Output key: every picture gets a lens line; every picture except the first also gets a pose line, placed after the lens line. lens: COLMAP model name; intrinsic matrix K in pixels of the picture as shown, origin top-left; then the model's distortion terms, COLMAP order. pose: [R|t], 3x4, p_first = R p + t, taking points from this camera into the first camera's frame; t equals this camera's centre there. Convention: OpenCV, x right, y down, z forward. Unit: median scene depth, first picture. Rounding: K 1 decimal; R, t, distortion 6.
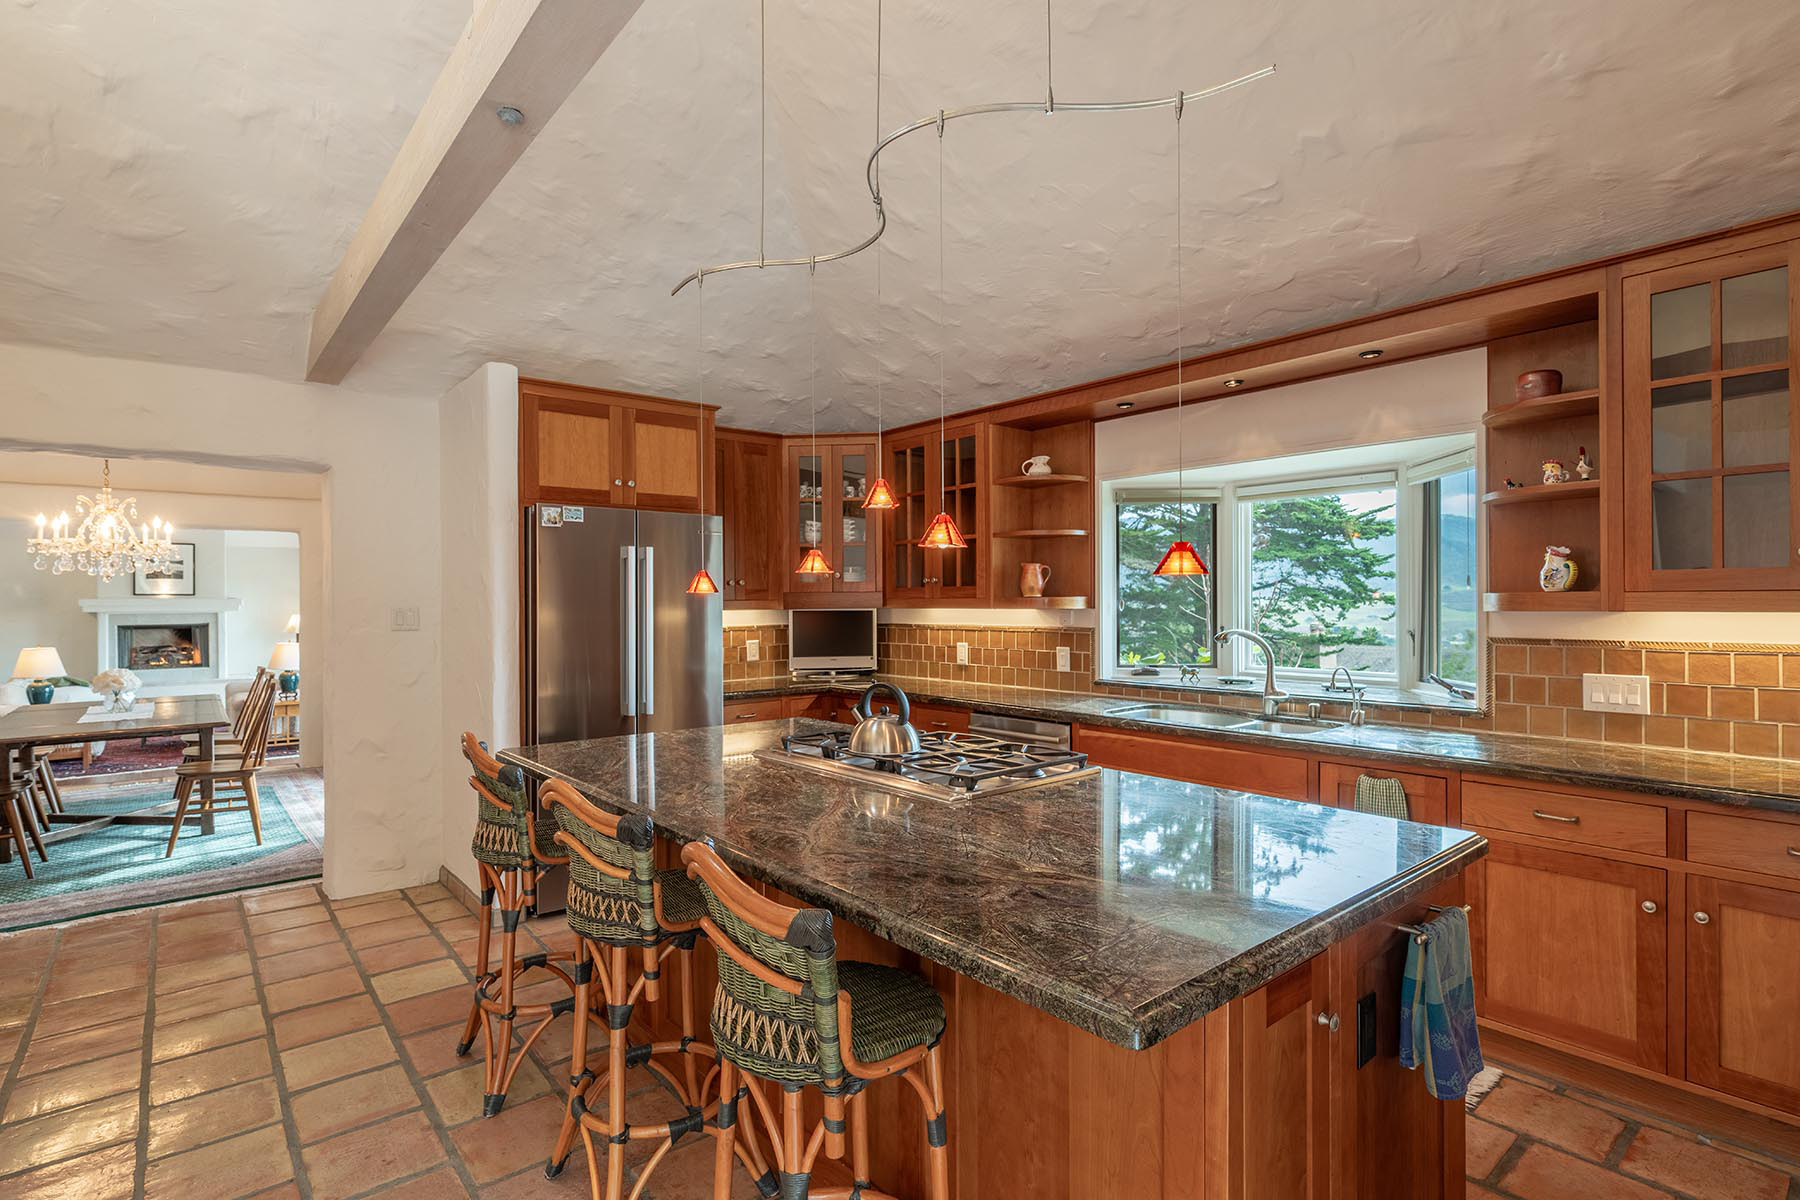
lens RADIAL K [[871.1, 0, 900.4], [0, 871.1, 601.5], [0, 0, 1]] dist [0.000494, -0.000103]
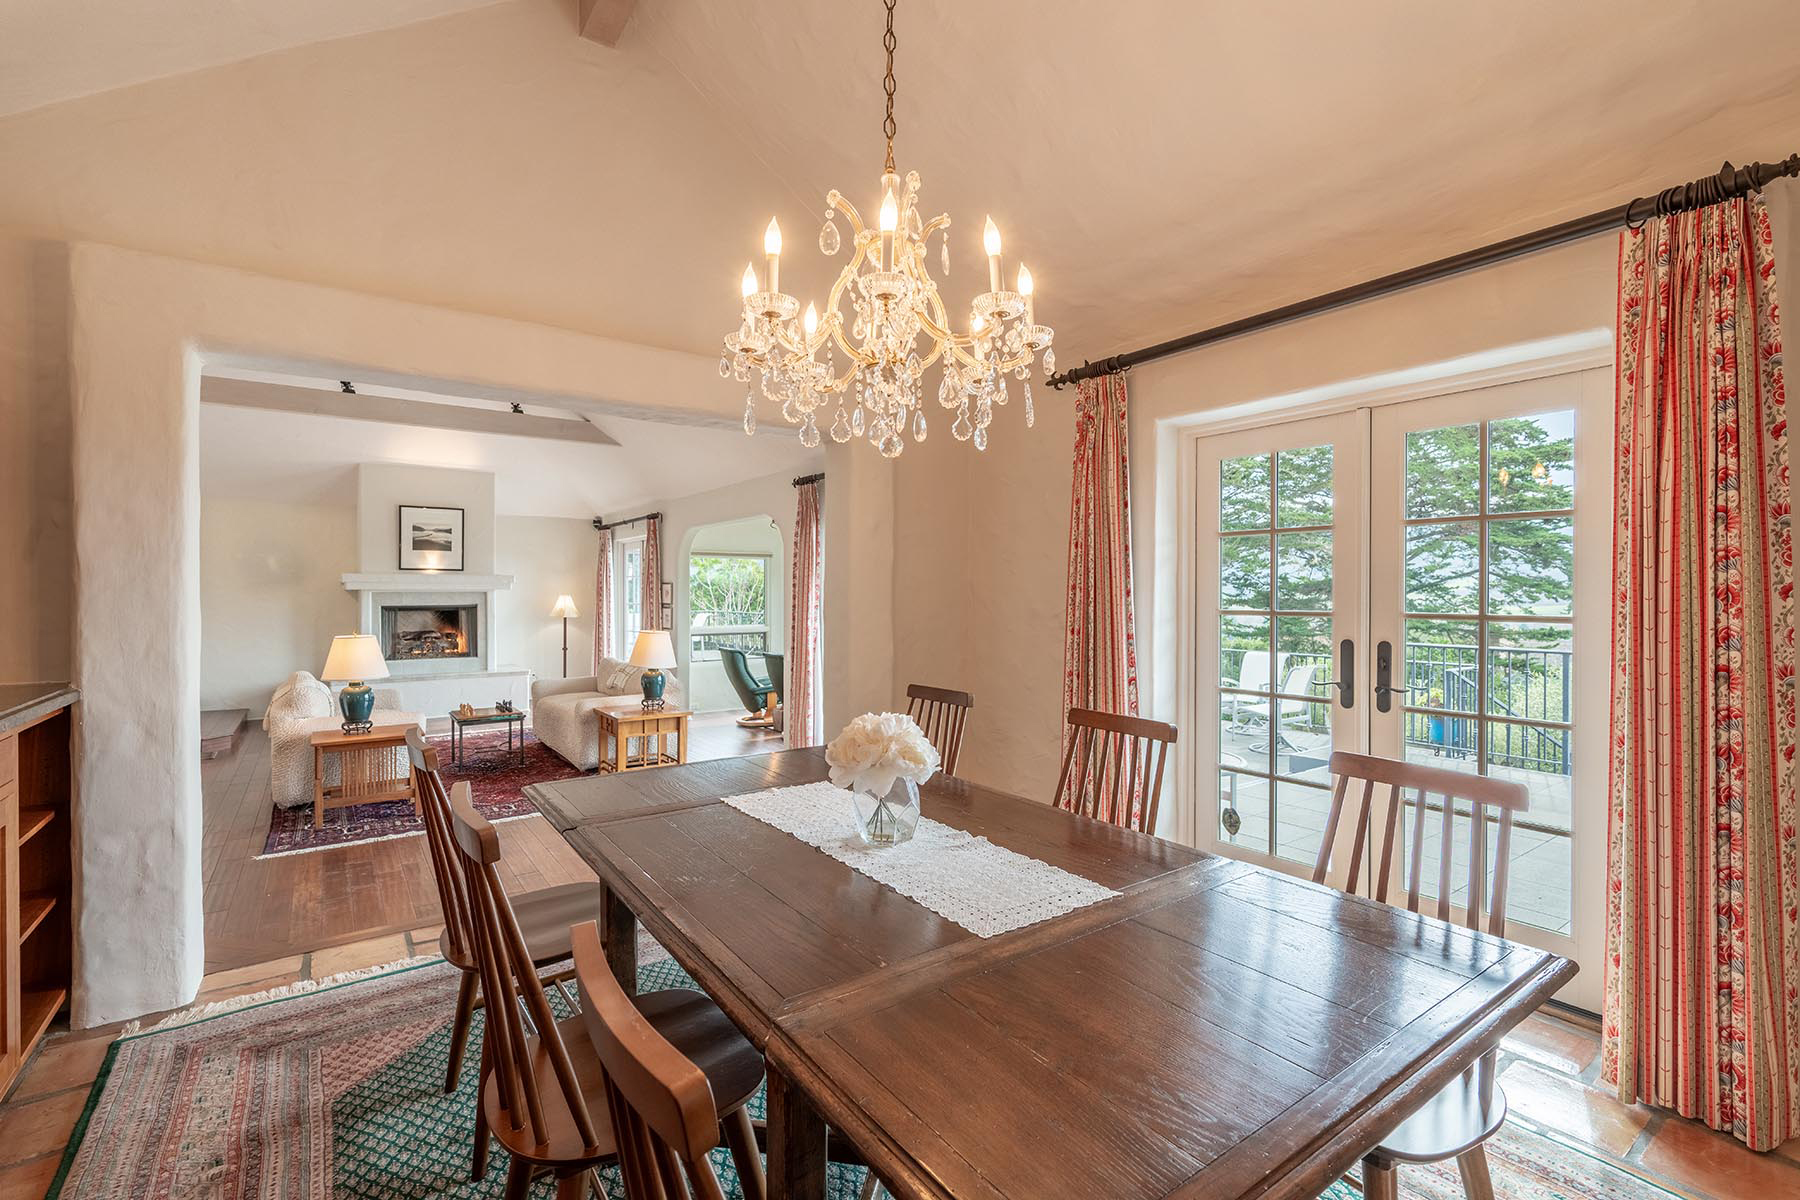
lens RADIAL K [[815.6, 0, 899.2], [0, 815.6, 589.7], [0, 0, 1]] dist [-0.002249, -0.000119]
pose [[0.996452, 0.001989, -0.084137, -0.329694], [-0.002730, 0.999958, -0.008694, 0.016900], [0.084116, 0.008892, 0.996416, 0.258410]]
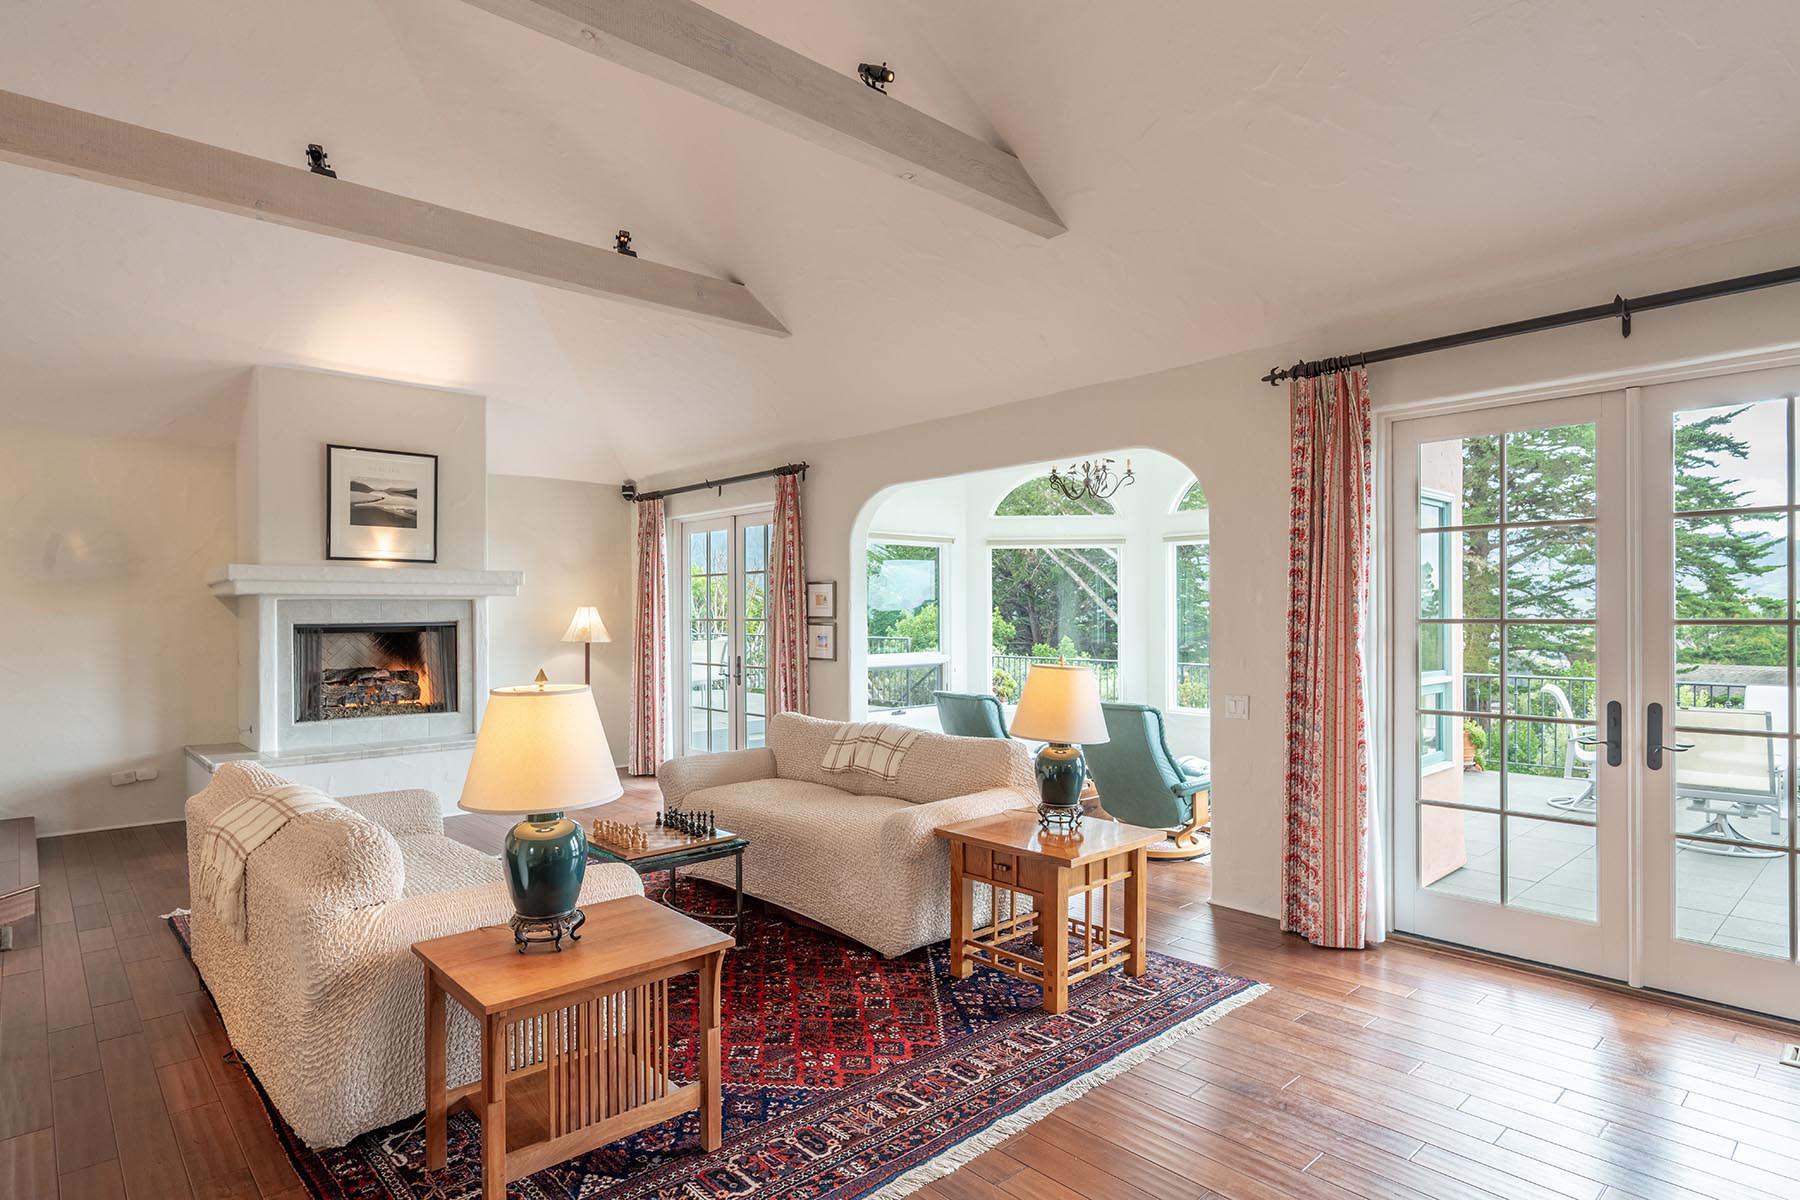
lens RADIAL K [[957.3, 0, 902.9], [0, 957.3, 612.9], [0, 0, 1]] dist [0.001293, 0.000502]
pose [[0.998926, -0.001571, 0.046316, -0.579263], [0.001814, 0.999985, -0.005216, 0.024009], [-0.046307, 0.005295, 0.998913, 0.460845]]
